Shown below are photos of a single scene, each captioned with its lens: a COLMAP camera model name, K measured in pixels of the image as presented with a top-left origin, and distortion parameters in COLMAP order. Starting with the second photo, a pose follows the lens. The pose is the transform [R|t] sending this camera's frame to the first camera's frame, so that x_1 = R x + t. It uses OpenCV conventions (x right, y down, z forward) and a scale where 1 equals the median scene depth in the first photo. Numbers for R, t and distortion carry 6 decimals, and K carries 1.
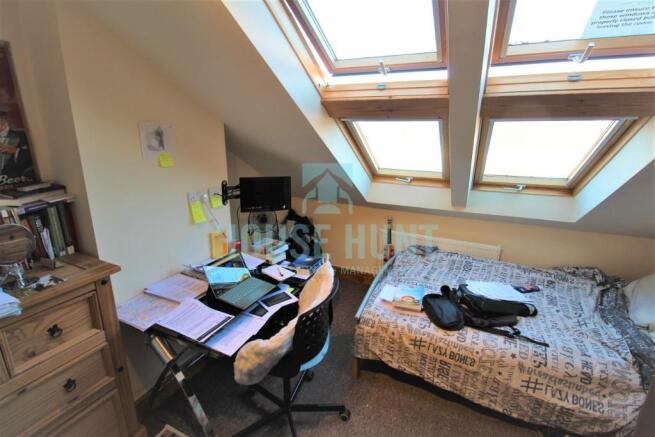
lens RADIAL K [[305.8, 0, 327.2], [0, 305.8, 211.5], [0, 0, 1]] dist [-0.011253, -0.007852]
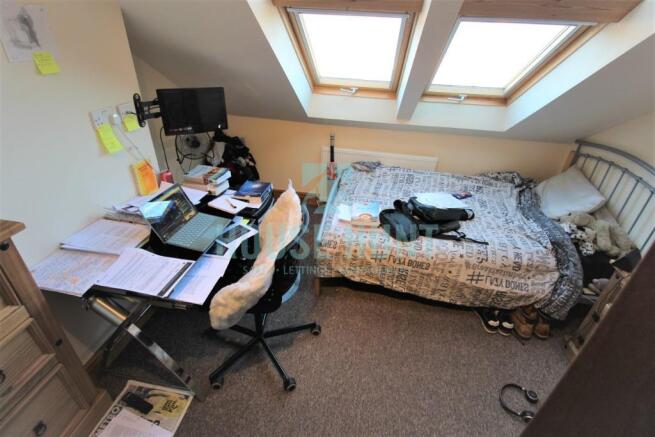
lens RADIAL K [[305.8, 0, 327.4], [0, 305.8, 214.6], [0, 0, 1]] dist [-0.011253, -0.007852]
pose [[0.961700, -0.110320, 0.250923, -0.120826], [0.037179, 0.959471, 0.279344, -0.007143], [-0.271571, -0.259316, 0.926825, 0.111269]]
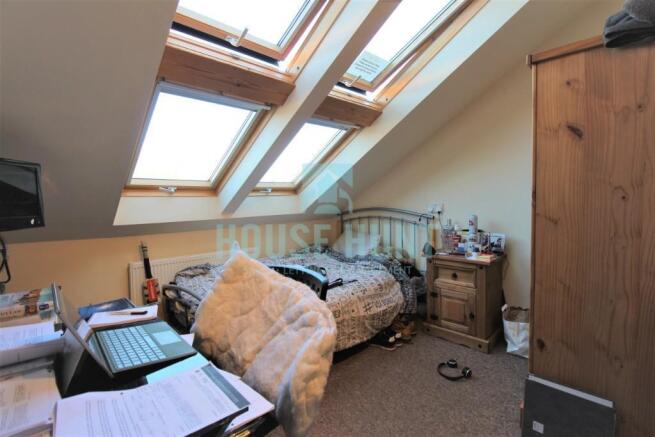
lens RADIAL K [[305.8, 0, 327.9], [0, 305.8, 213.5], [0, 0, 1]] dist [-0.011253, -0.007852]
pose [[0.354316, -0.058513, 0.933293, -0.562227], [0.250500, 0.967504, -0.034442, 0.146359], [-0.900949, 0.245993, 0.357460, 0.490470]]
